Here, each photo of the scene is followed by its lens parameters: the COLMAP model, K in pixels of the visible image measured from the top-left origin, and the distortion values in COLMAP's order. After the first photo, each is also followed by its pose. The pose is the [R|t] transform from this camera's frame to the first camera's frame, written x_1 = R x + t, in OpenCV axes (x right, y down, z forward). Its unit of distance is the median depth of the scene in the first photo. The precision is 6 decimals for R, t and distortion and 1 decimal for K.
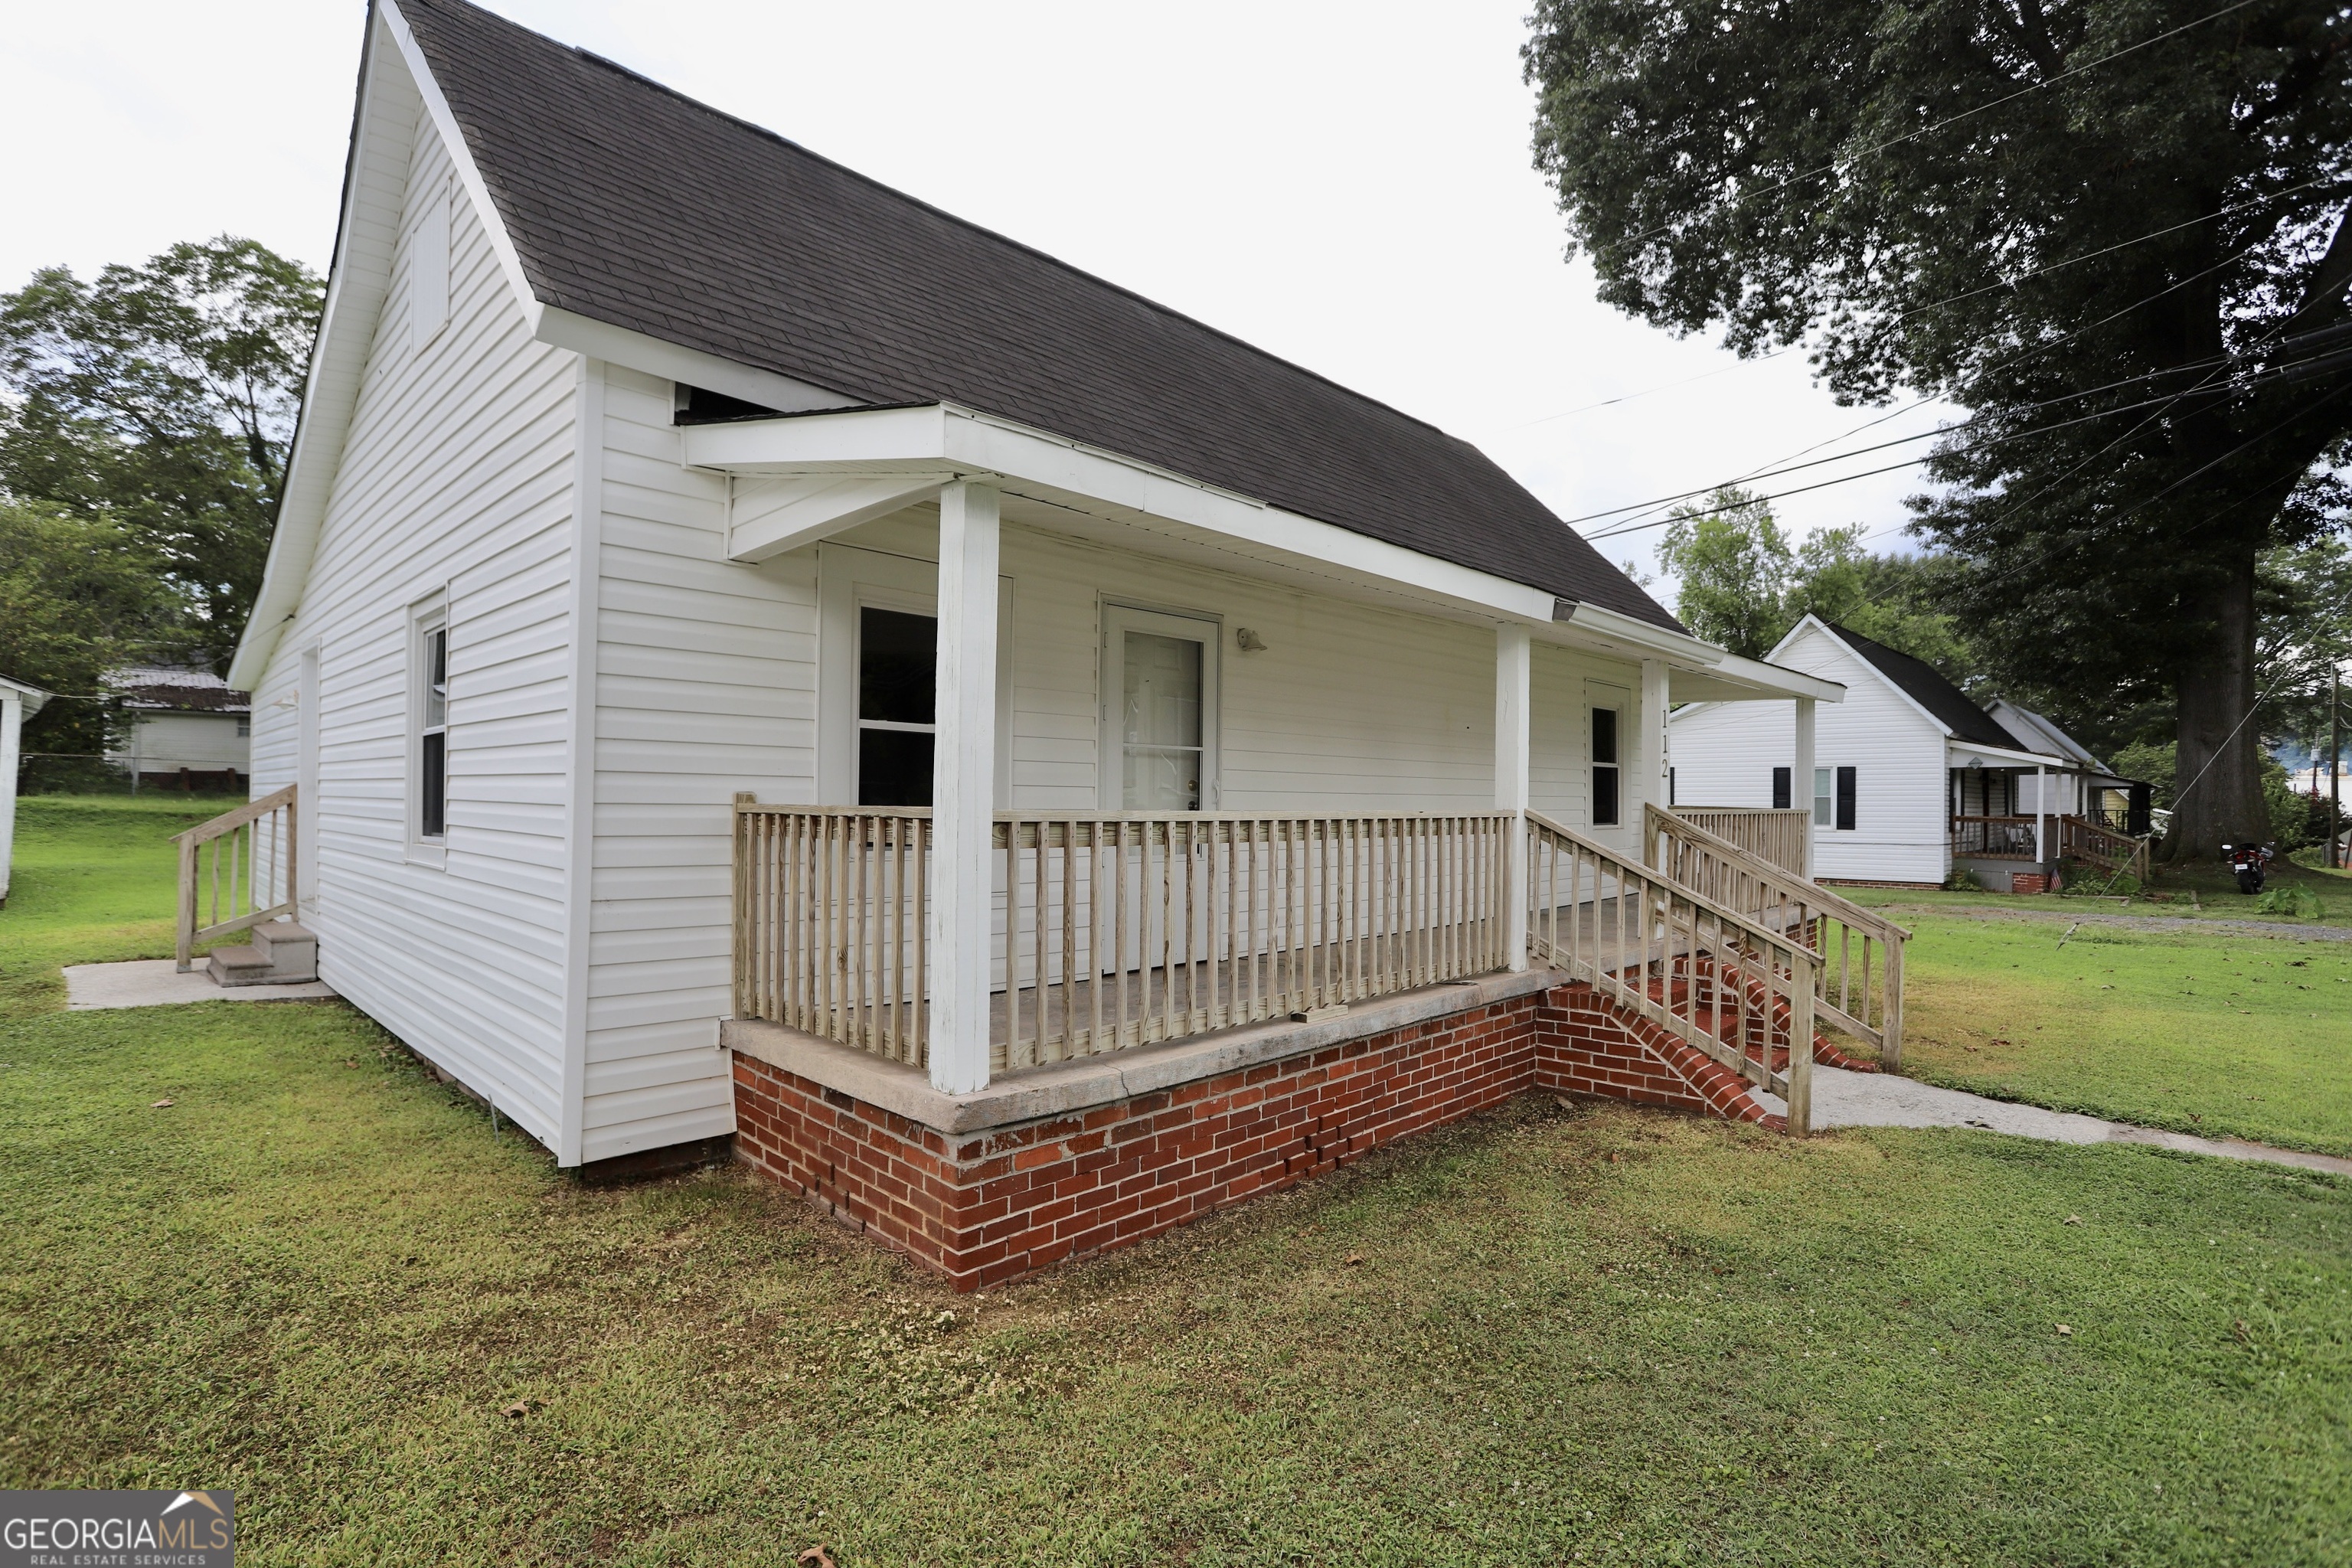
lens RADIAL K [[1128.9, 0, 1169.7], [0, 1128.9, 784.2], [0, 0, 1]] dist [-0.037482, 0.013514]
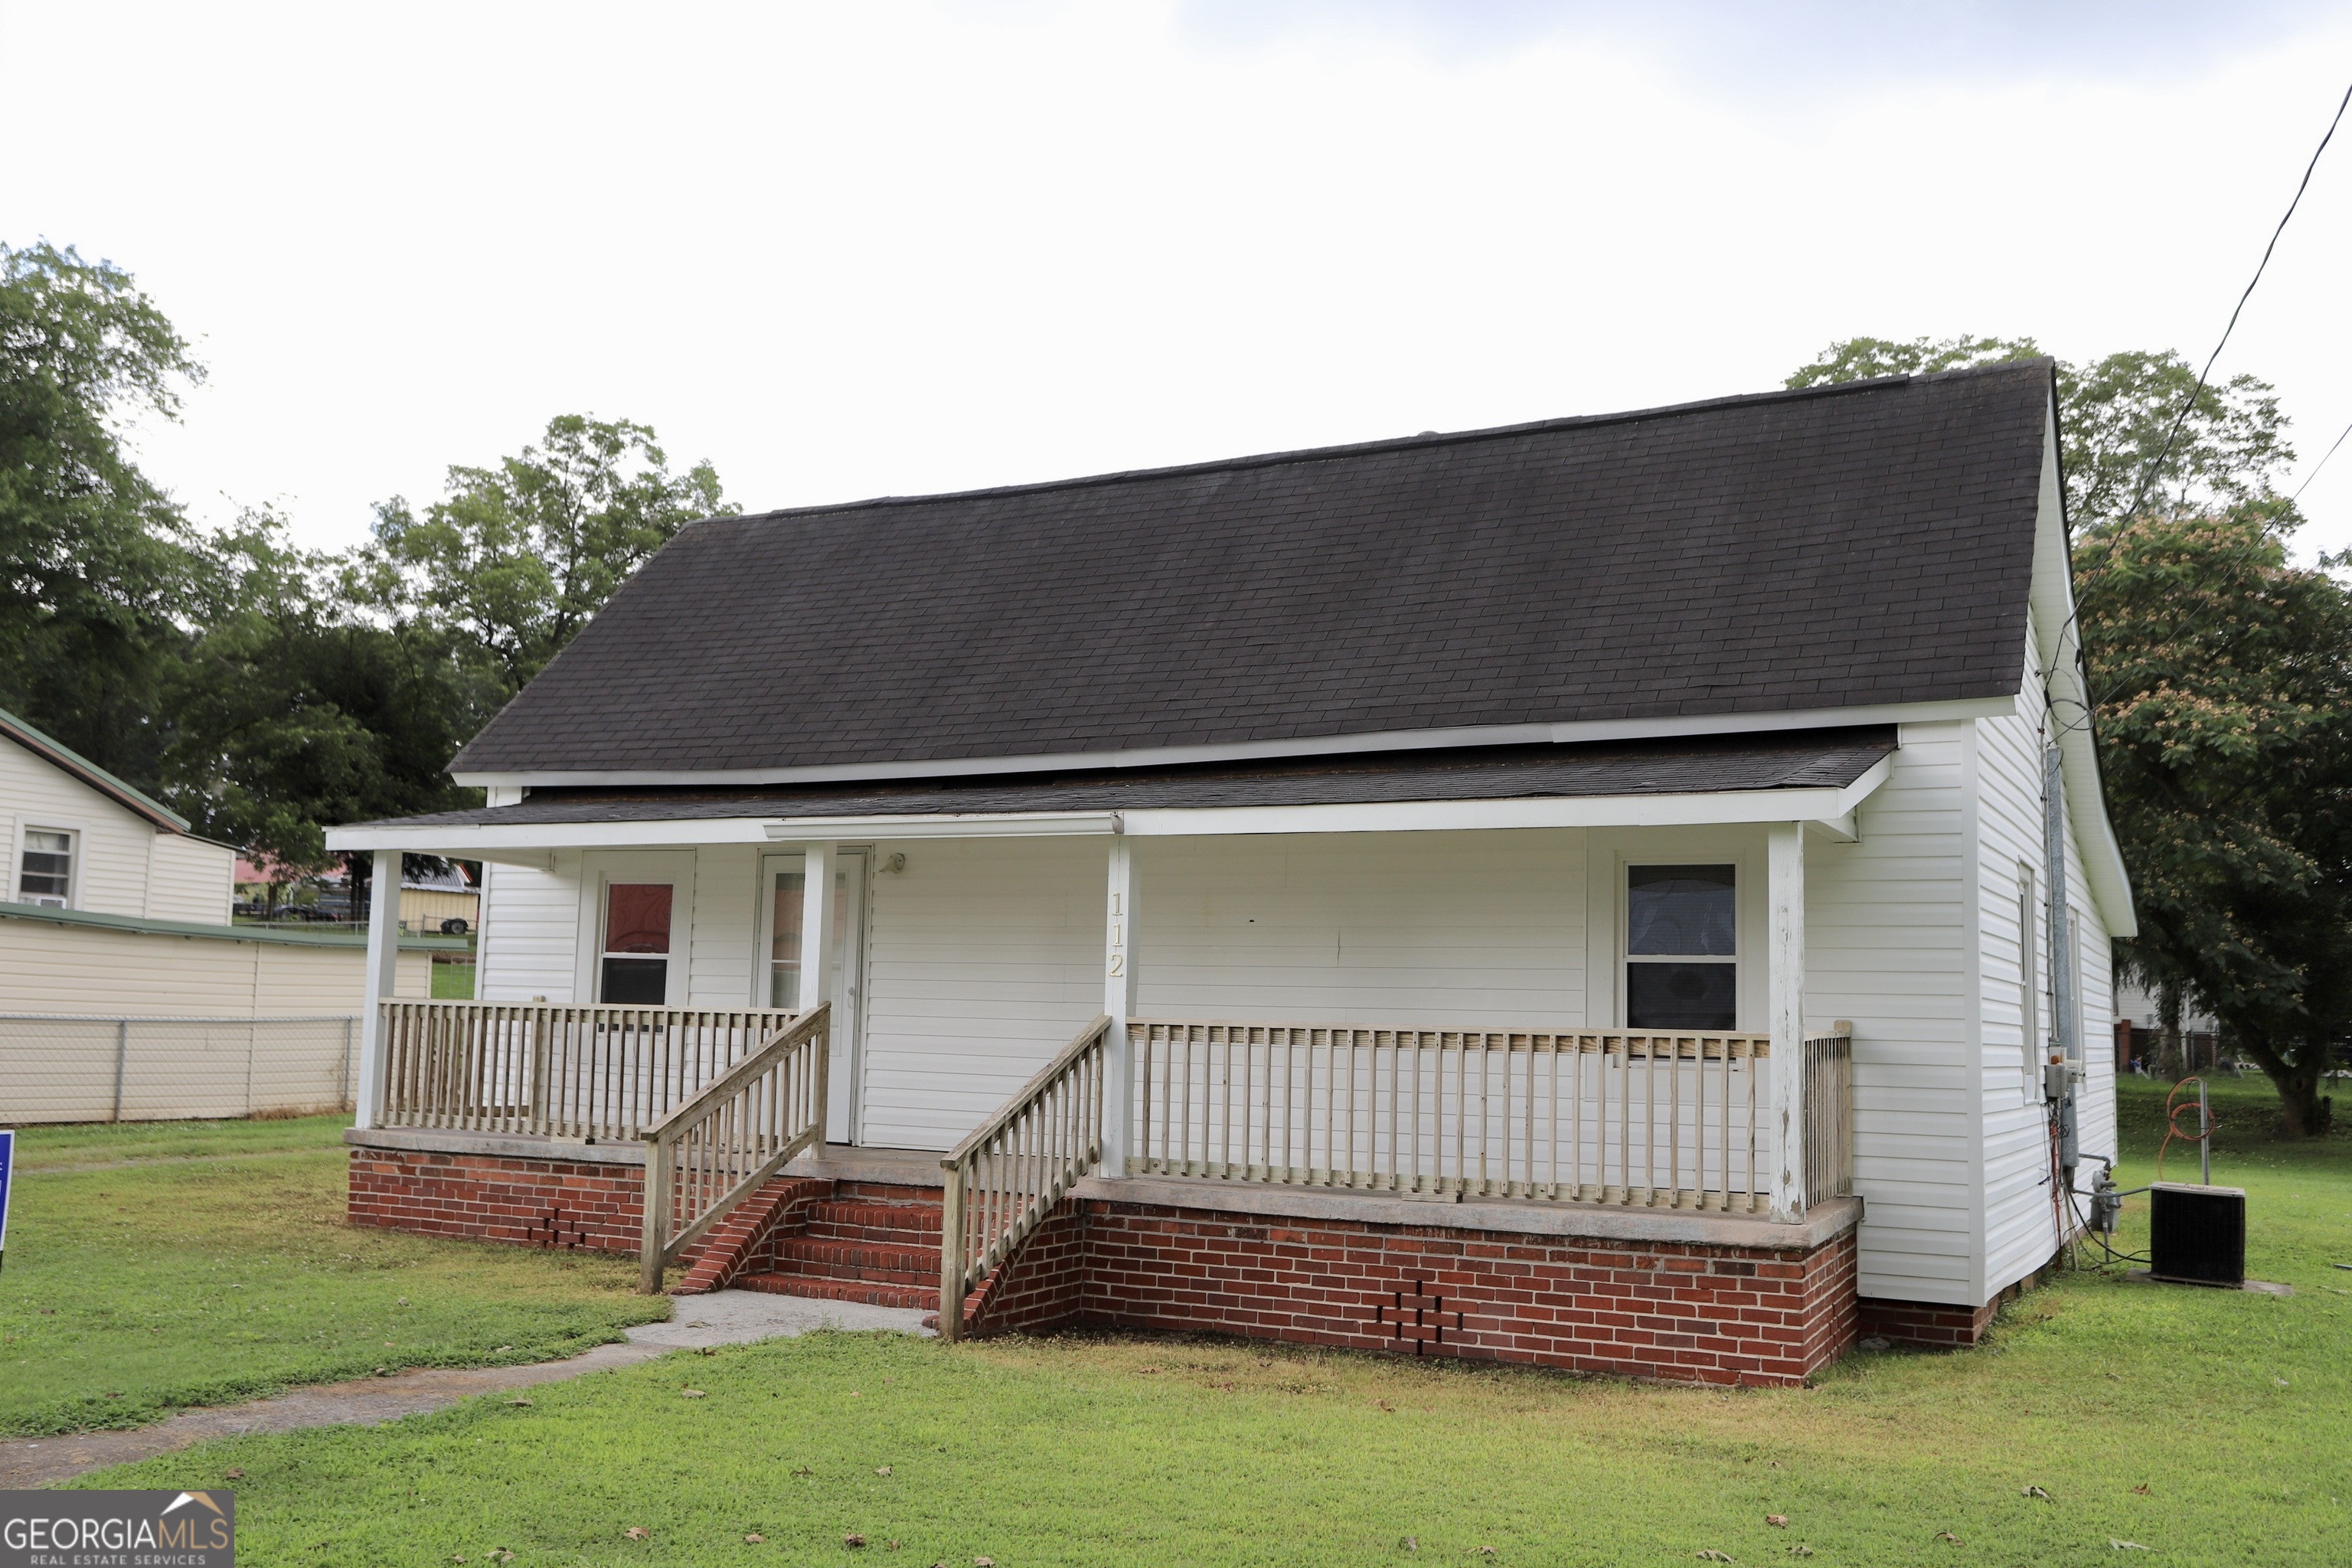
lens RADIAL K [[2079.2, 0, 1192.6], [0, 2079.2, 769.5], [0, 0, 1]] dist [0.008609, 0.030777]
pose [[0.294026, -0.113583, -0.949025, 2.466722], [-0.007104, 0.992627, -0.121003, 0.034922], [0.955771, 0.042320, 0.291051, 0.779775]]
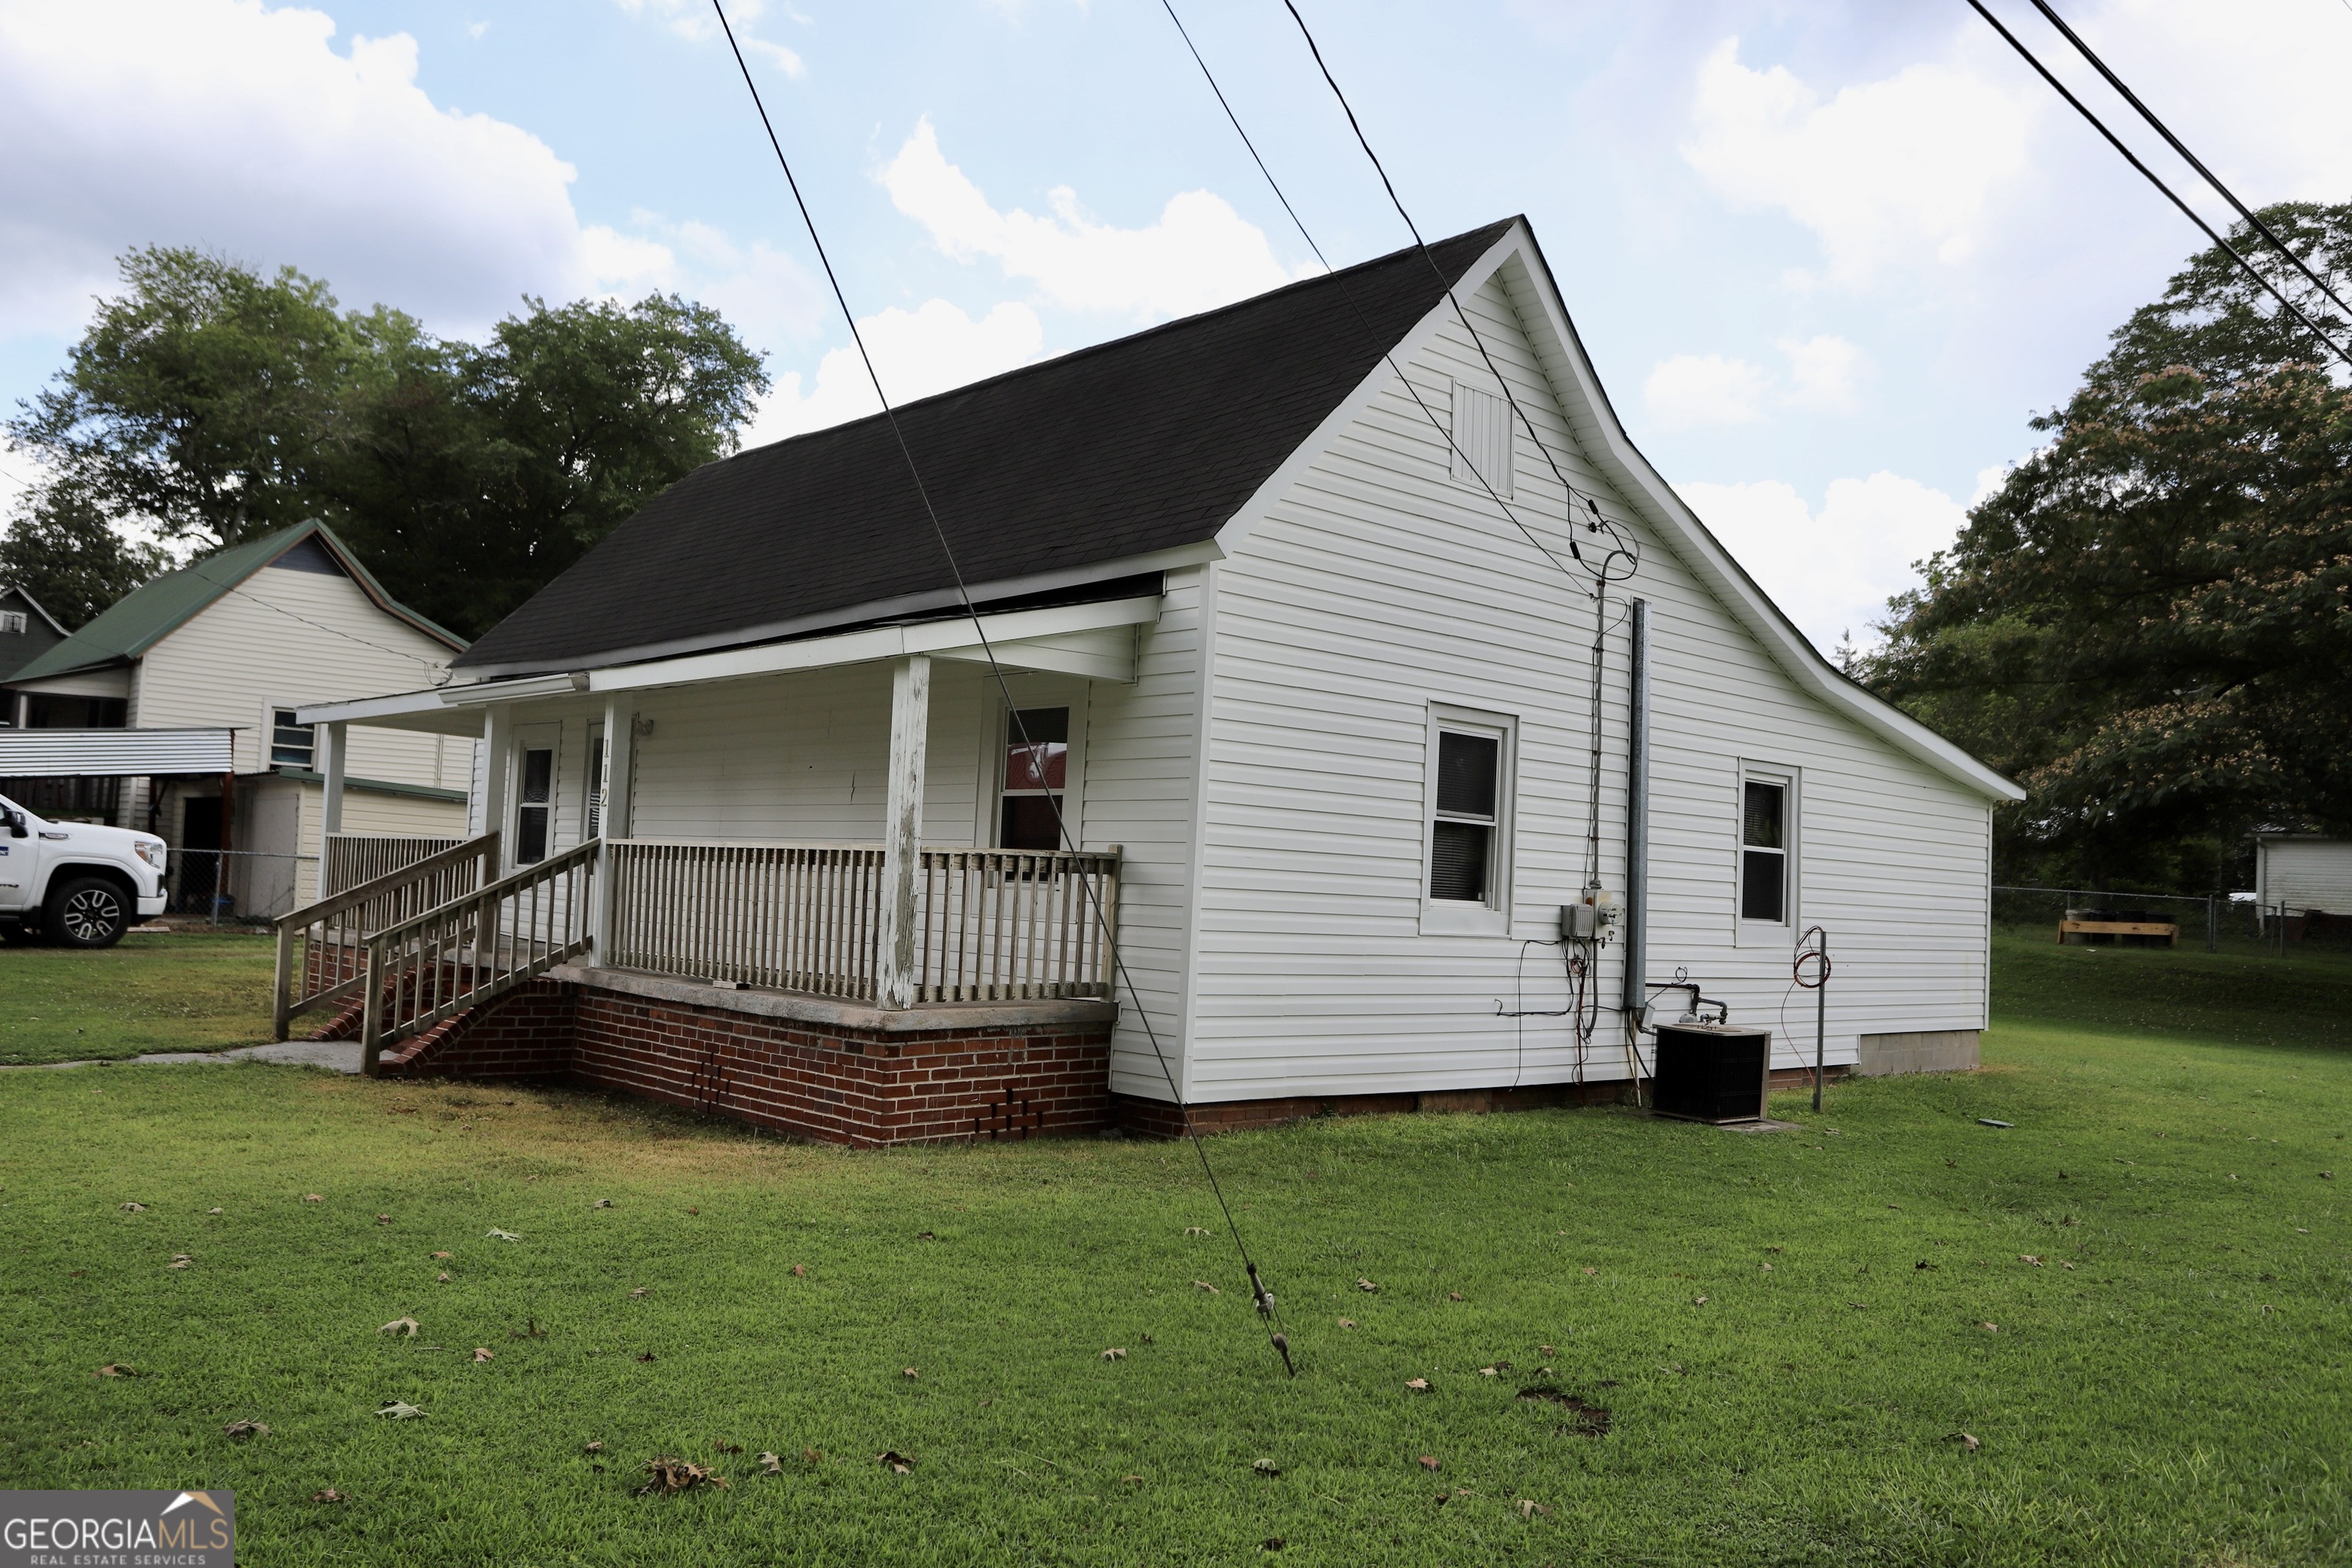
lens RADIAL K [[1848.9, 0, 1164.2], [0, 1848.9, 784.6], [0, 0, 1]] dist [0.000986, 0.005858]
pose [[-0.071380, -0.069581, -0.995019, 2.655563], [-0.031416, 0.997226, -0.067482, 0.090972], [0.996954, 0.026442, -0.073368, 2.084880]]
